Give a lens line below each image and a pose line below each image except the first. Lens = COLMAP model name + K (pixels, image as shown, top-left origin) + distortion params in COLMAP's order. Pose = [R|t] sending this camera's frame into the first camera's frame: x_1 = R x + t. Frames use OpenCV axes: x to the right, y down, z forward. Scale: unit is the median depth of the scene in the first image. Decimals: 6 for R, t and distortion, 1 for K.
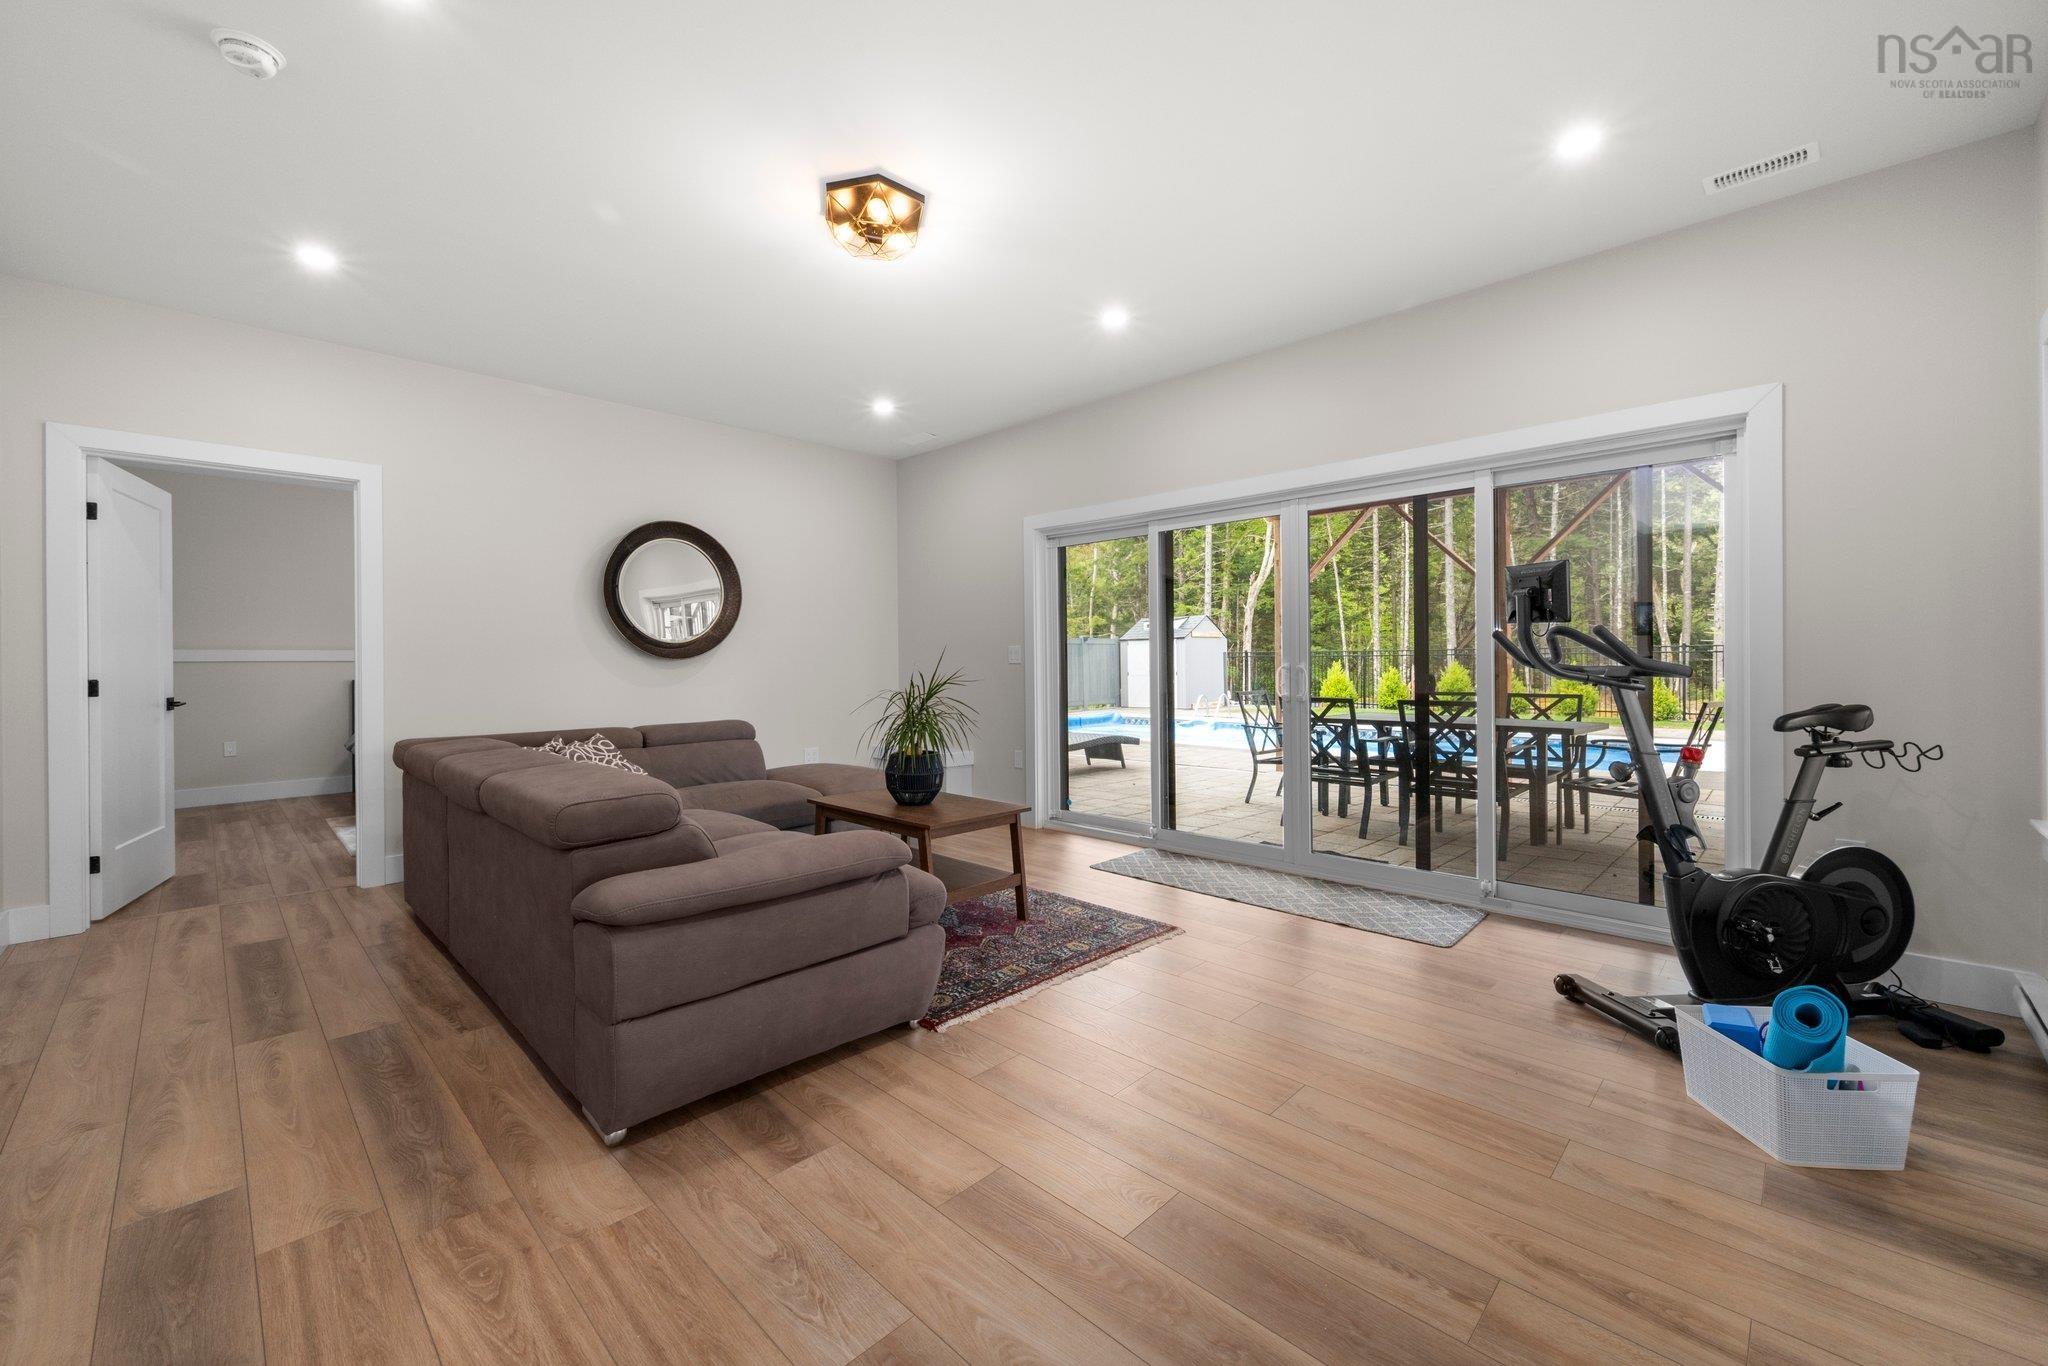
lens RADIAL K [[818.0, 0, 1032.0], [0, 818.0, 663.8], [0, 0, 1]] dist [-0.000951, -0.000176]
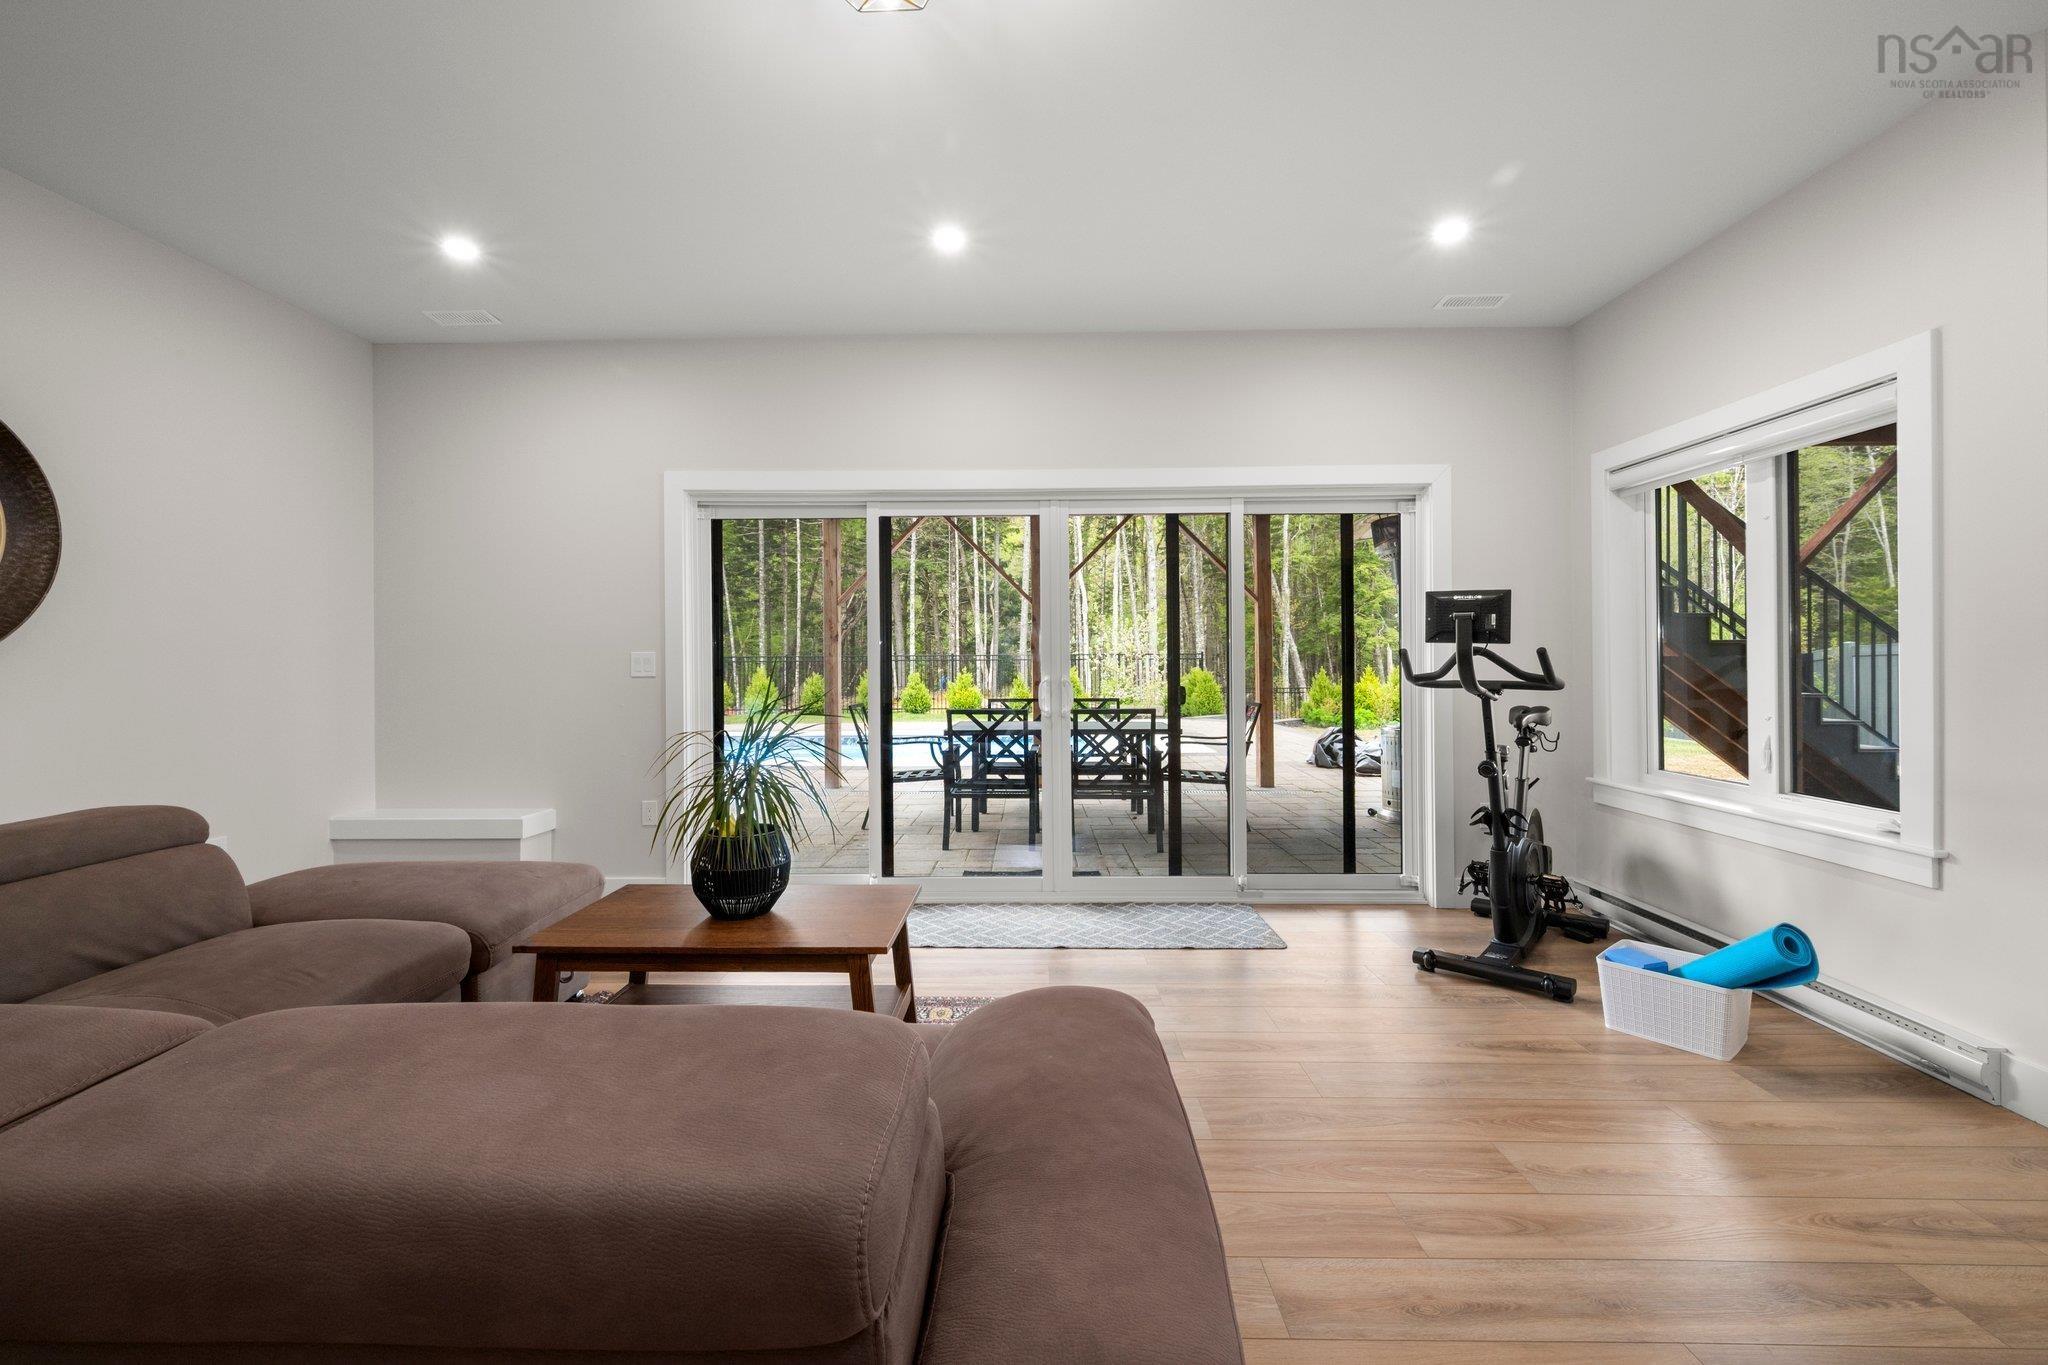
lens RADIAL K [[823.9, 0, 1032.5], [0, 823.9, 641.7], [0, 0, 1]] dist [0.001261, 0.000158]
pose [[0.727228, 0.019806, 0.686111, -0.406531], [0.003000, 0.999482, -0.032033, -0.010078], [-0.686390, 0.025353, 0.726792, 0.395607]]
